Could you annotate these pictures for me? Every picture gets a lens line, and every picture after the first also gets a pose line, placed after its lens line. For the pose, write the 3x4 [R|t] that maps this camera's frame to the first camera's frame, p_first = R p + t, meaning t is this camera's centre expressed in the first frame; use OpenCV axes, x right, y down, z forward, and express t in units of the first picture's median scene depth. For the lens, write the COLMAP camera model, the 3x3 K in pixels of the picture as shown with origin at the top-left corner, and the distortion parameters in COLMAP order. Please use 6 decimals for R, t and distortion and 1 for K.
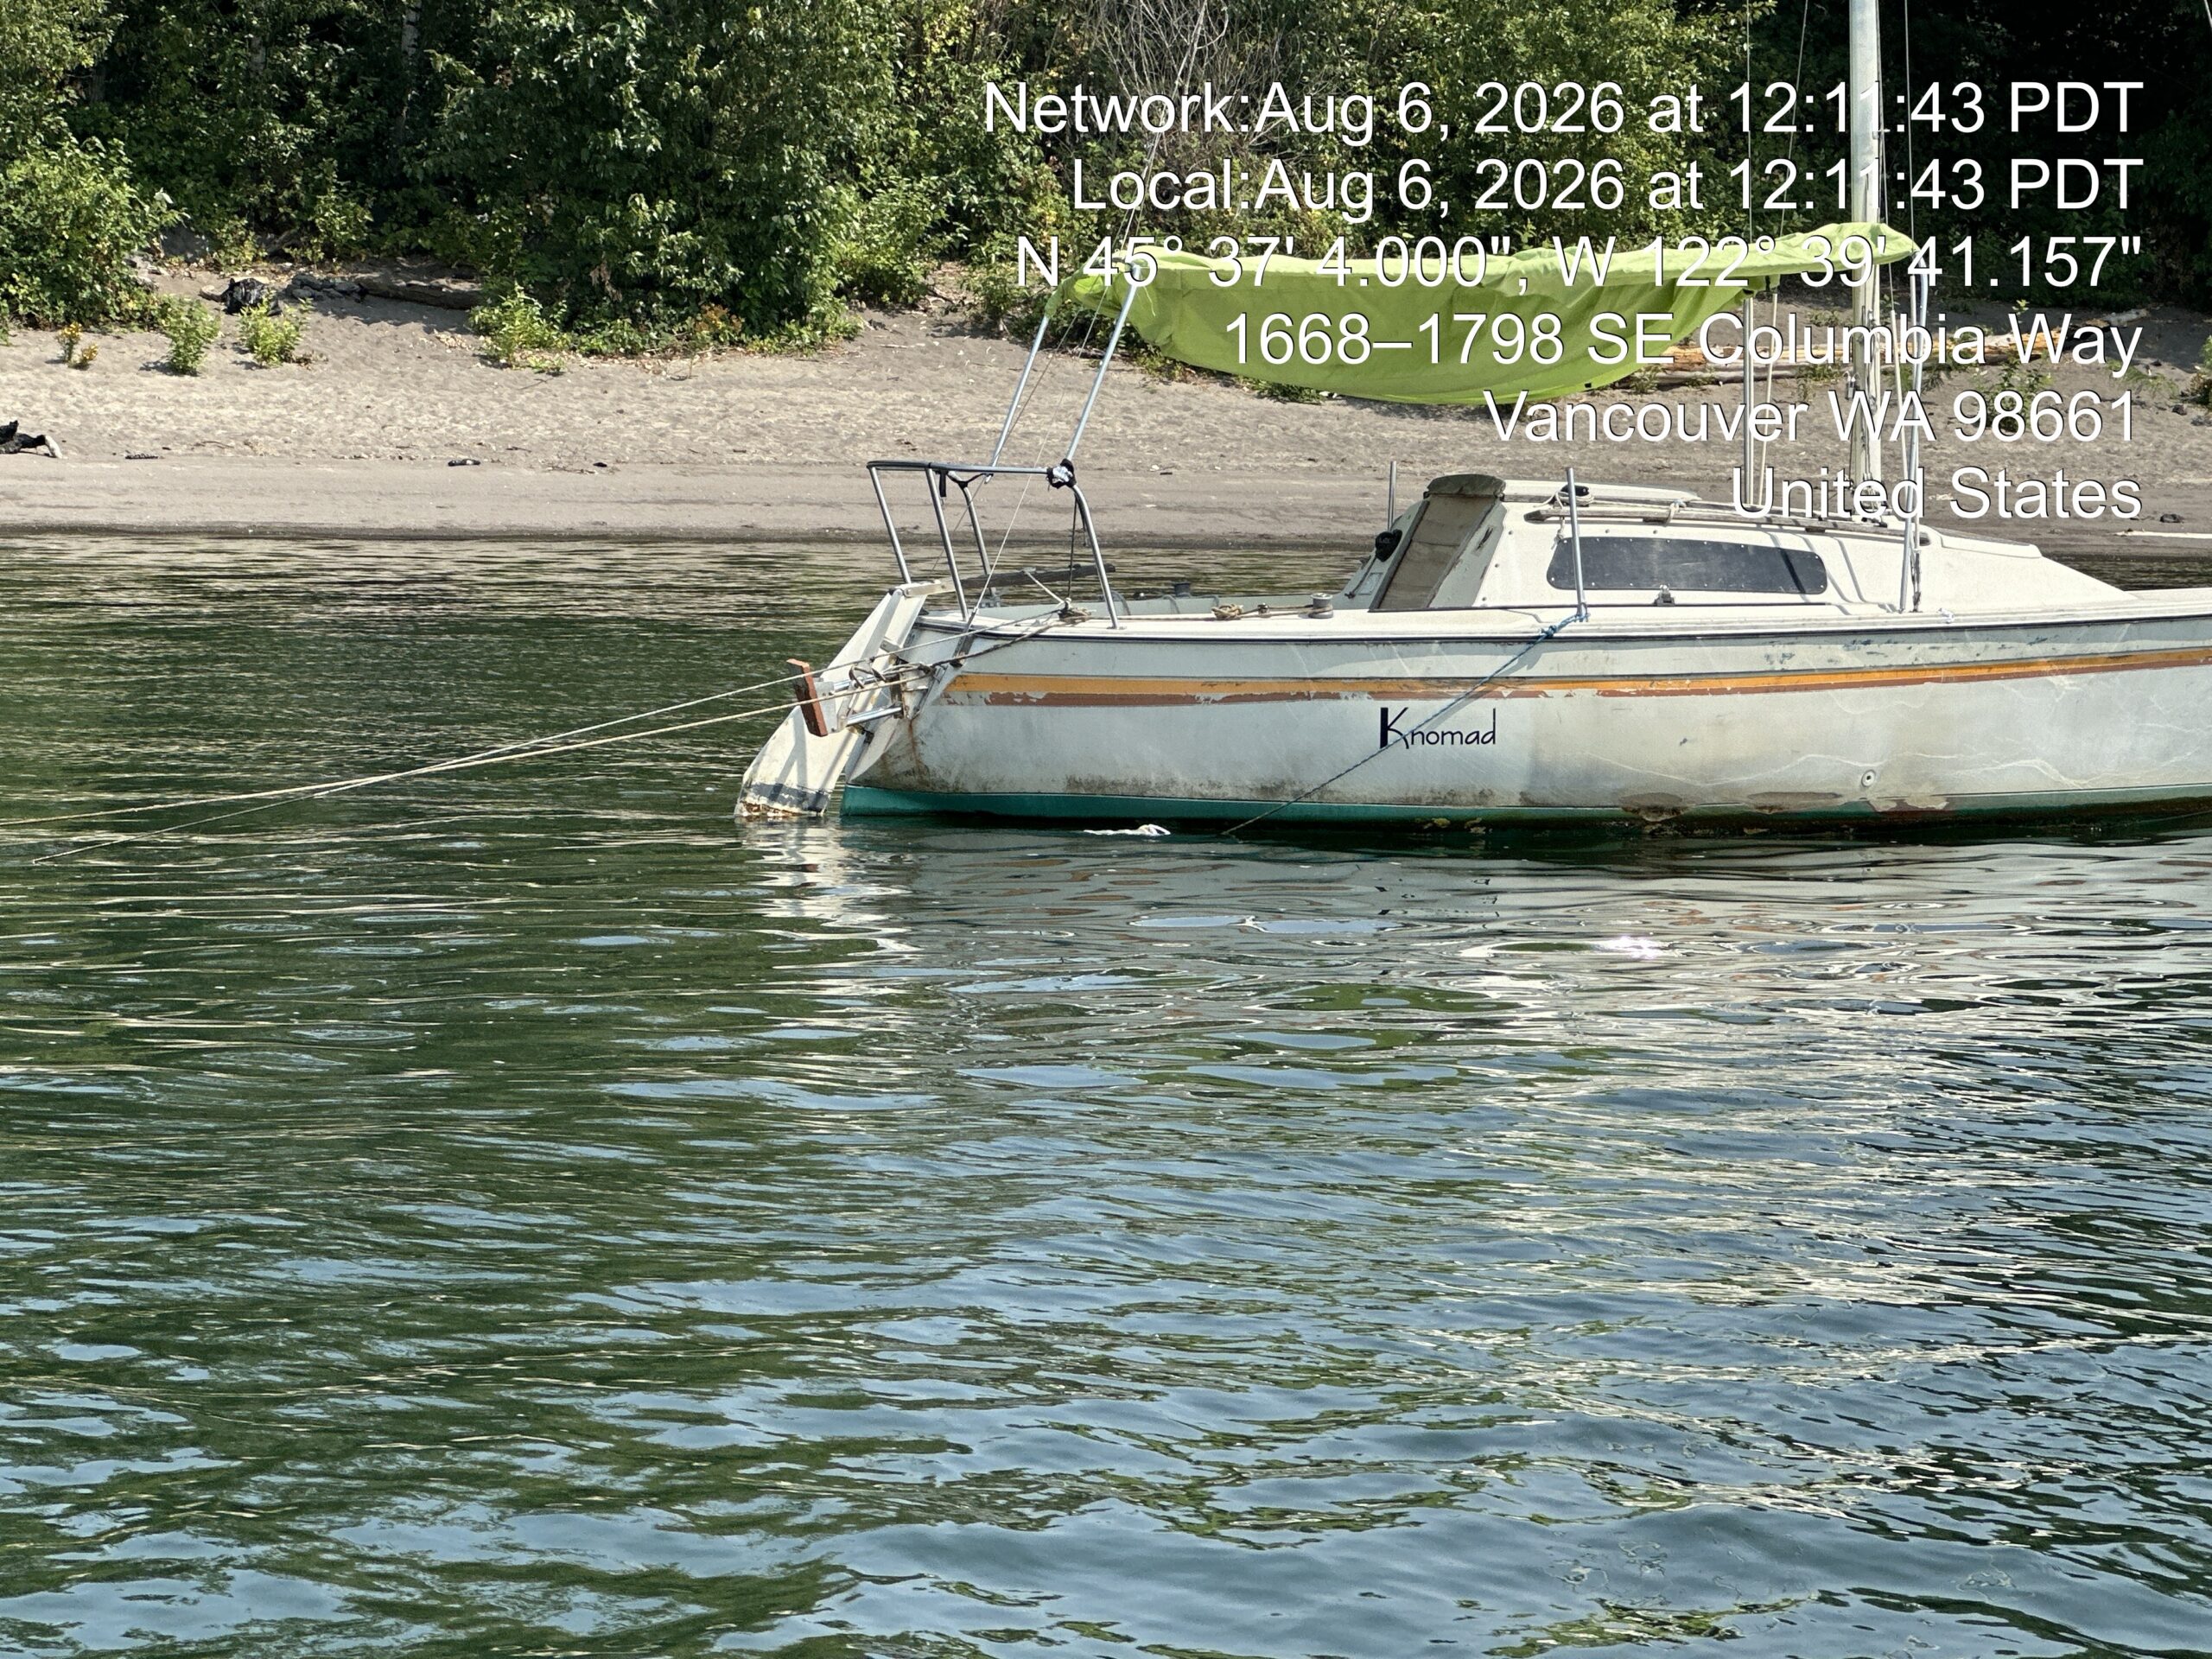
lens RADIAL K [[6275.4, 0, 1106.7], [0, 6275.4, 829.0], [0, 0, 1]] dist [0.022573, 0.000000]
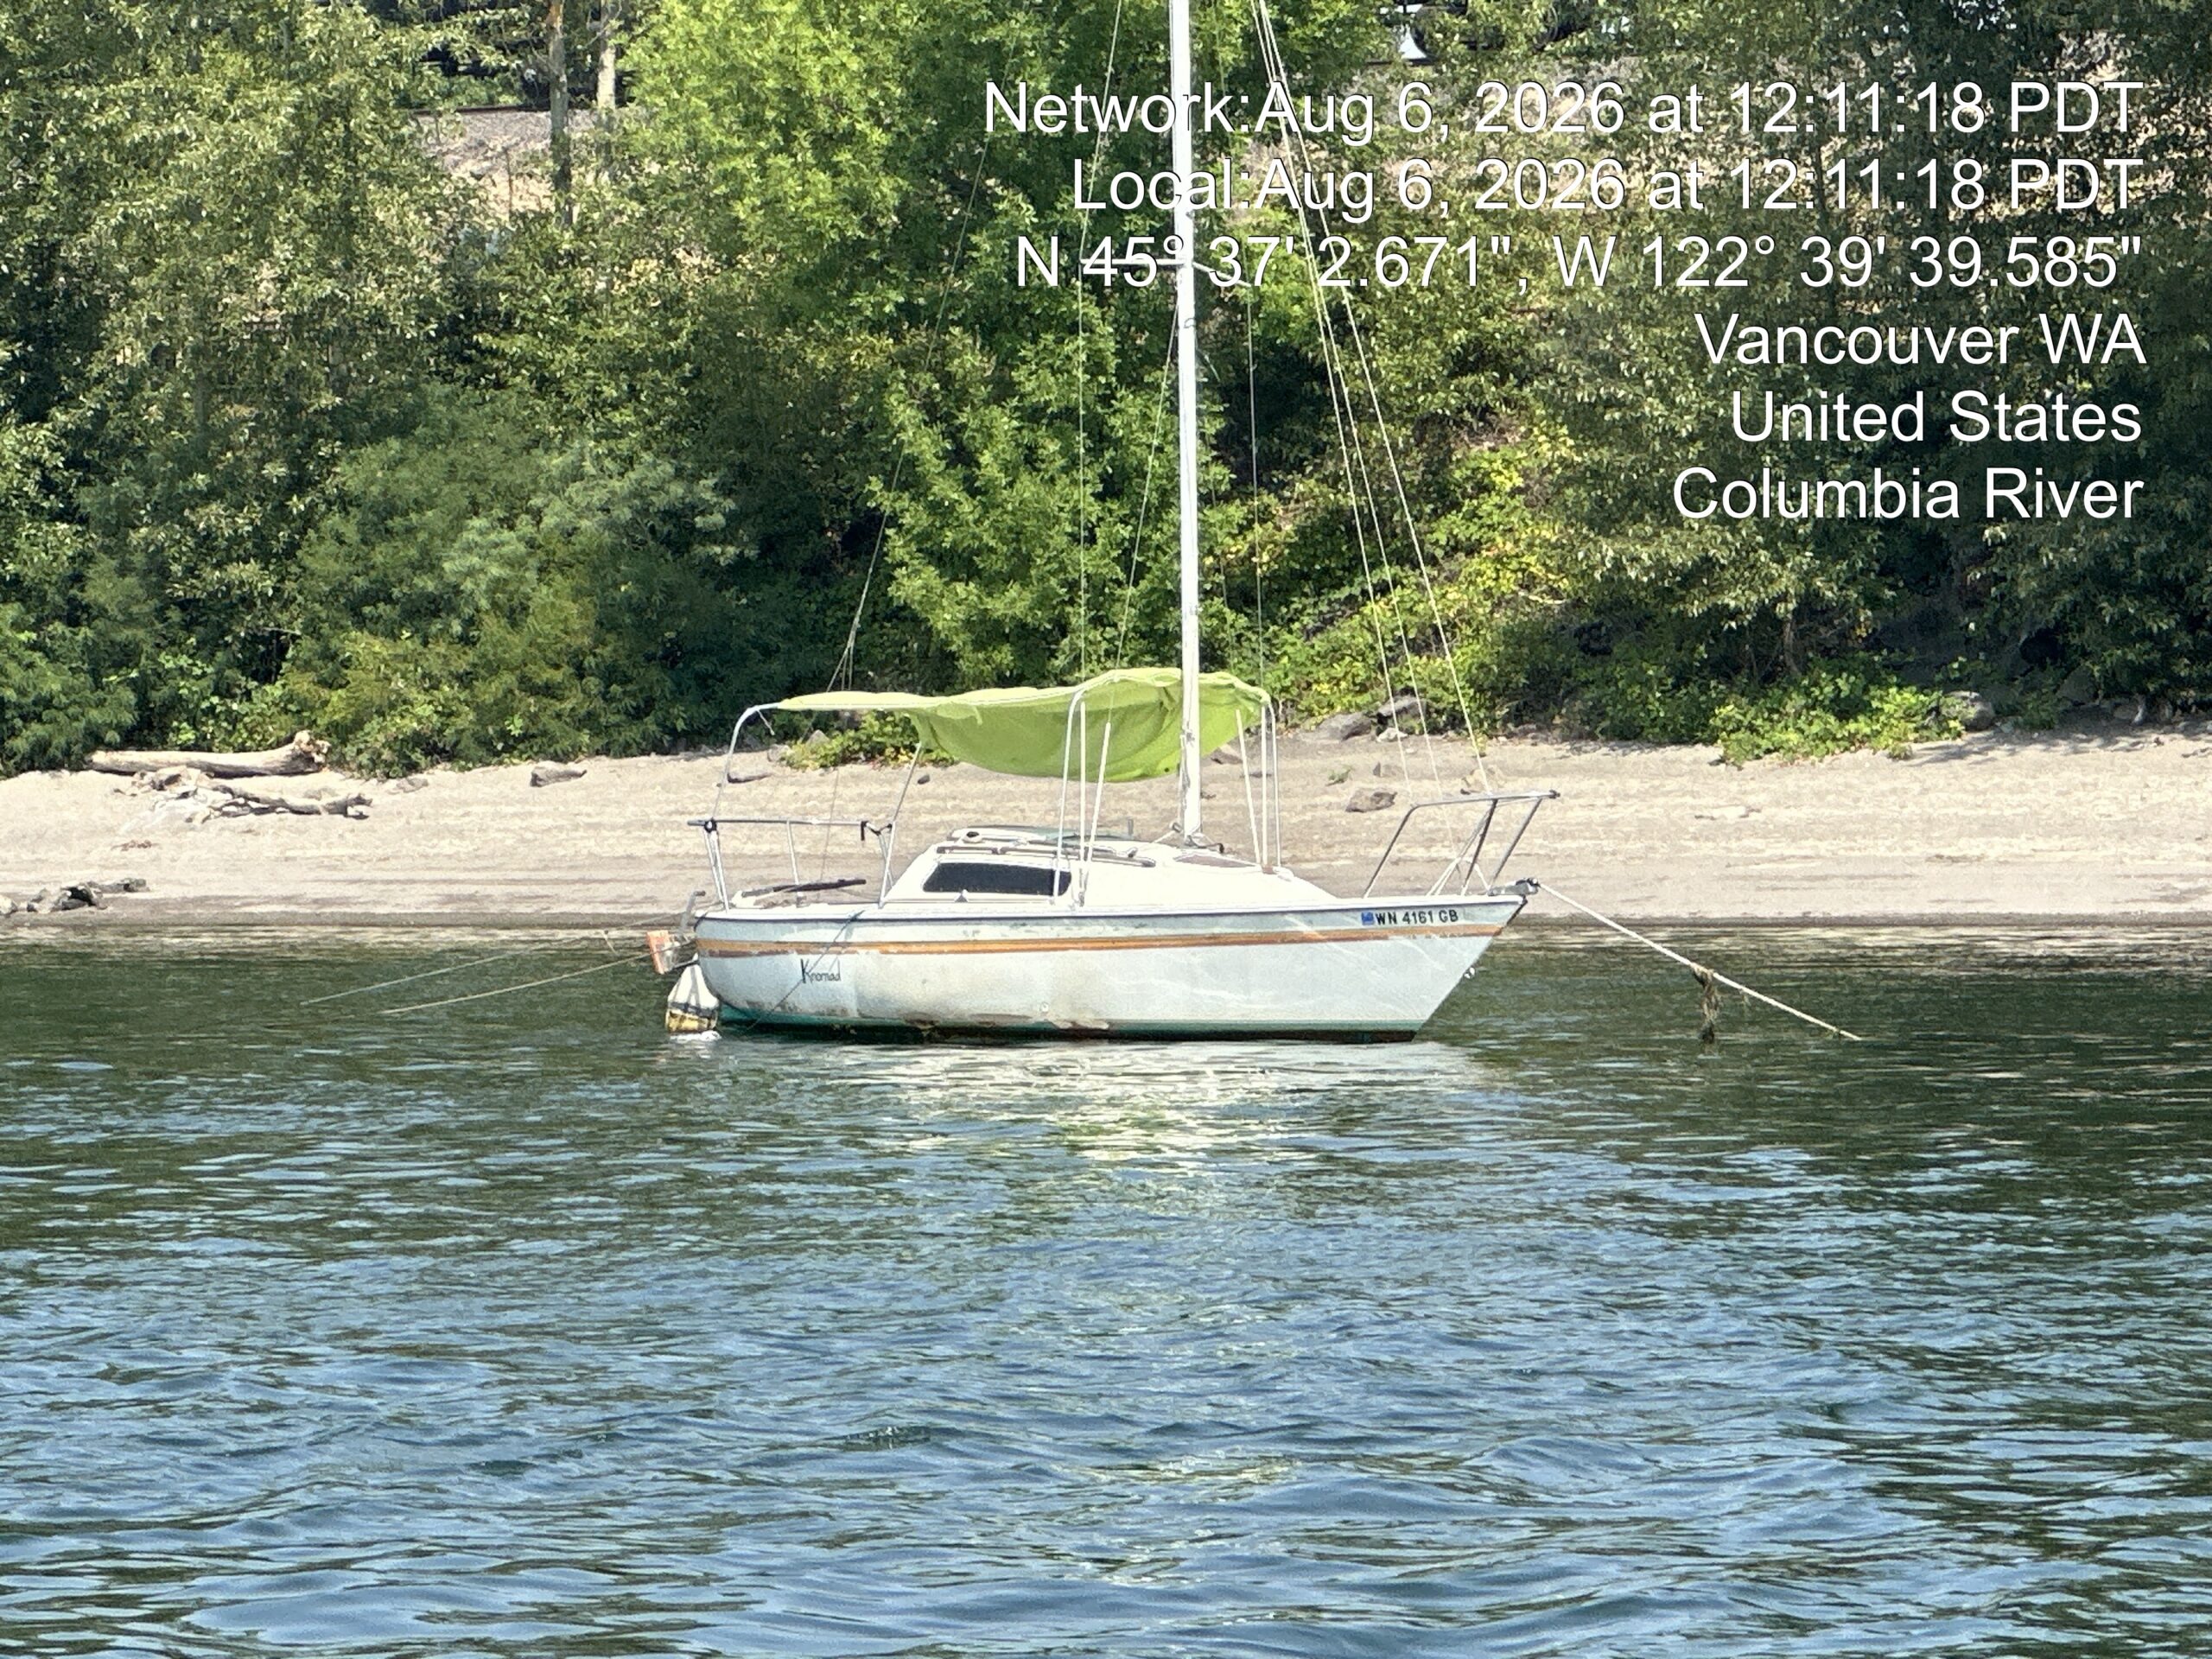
lens RADIAL K [[10565.6, 0, 1104.7], [0, 10565.6, 836.1], [0, 0, 1]] dist [0.874728, 0.000000]
pose [[0.522083, -0.003737, -0.852886, 2.516782], [-0.047184, 0.998332, -0.033257, 0.038902], [0.851588, 0.057606, 0.521036, -0.439677]]
